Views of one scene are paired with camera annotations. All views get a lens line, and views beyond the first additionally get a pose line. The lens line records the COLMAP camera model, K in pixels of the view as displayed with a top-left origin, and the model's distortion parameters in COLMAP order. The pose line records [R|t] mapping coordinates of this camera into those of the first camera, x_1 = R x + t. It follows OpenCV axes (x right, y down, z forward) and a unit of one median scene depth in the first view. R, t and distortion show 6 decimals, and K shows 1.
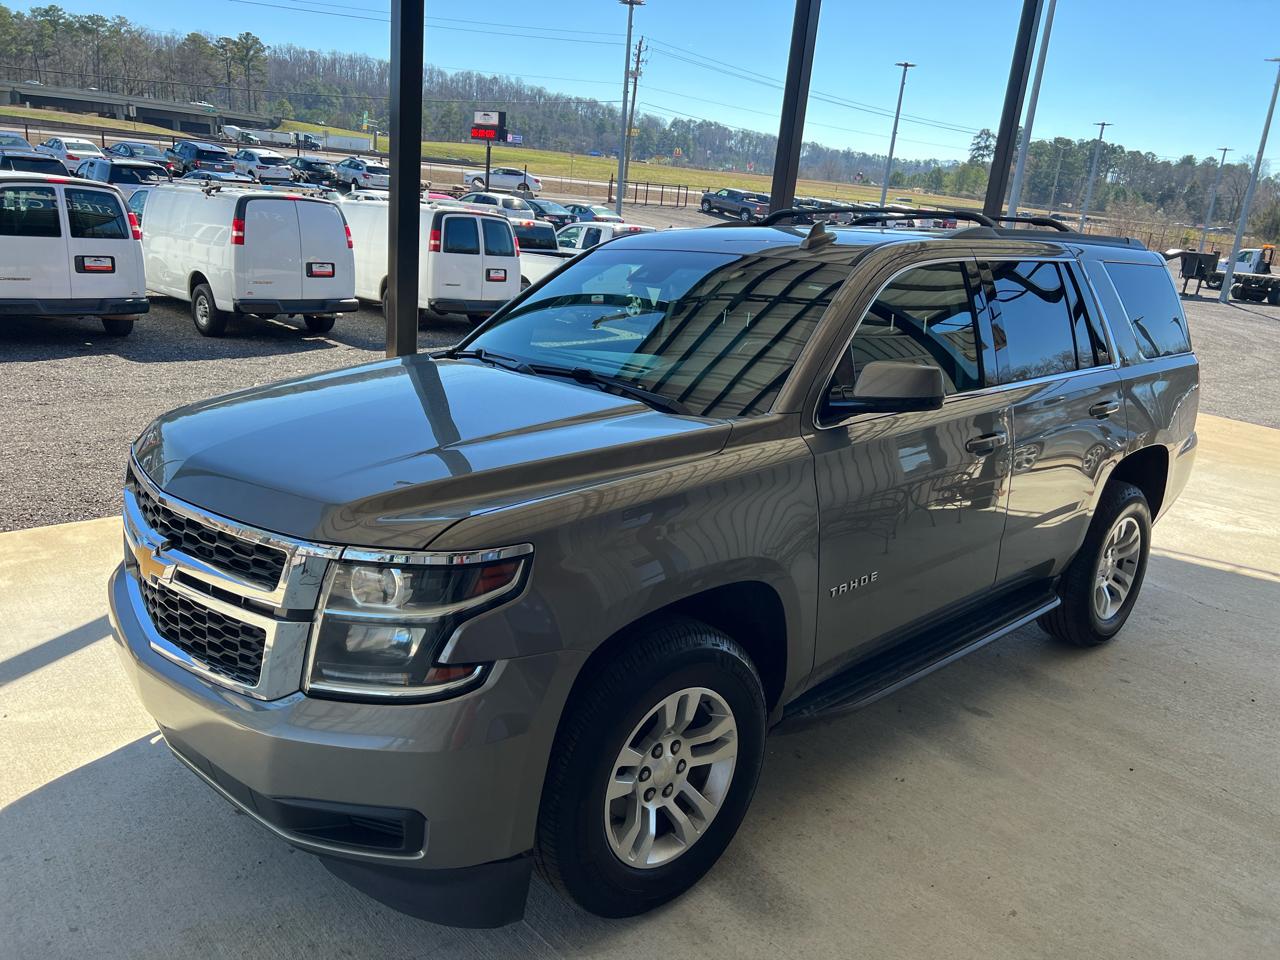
lens RADIAL K [[952.7, 0, 636.6], [0, 952.7, 477.3], [0, 0, 1]] dist [0.068279, -0.077143]
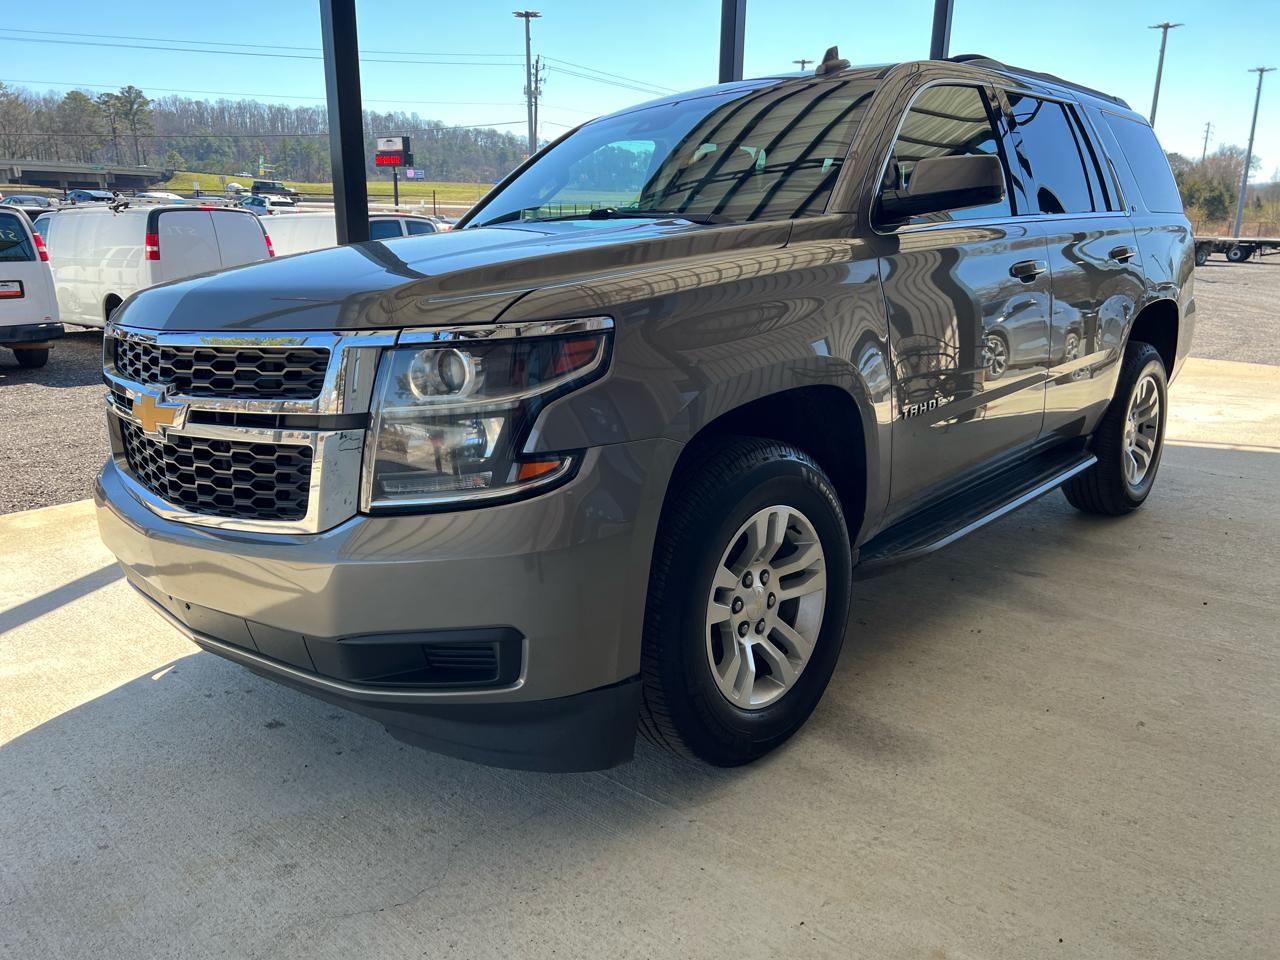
lens RADIAL K [[959.9, 0, 636.6], [0, 959.9, 475.8], [0, 0, 1]] dist [0.088588, -0.108716]
pose [[0.993669, -0.096568, 0.057412, -0.117164], [0.096998, 0.995273, -0.004745, 0.170869], [-0.056682, 0.010284, 0.998339, 0.094105]]
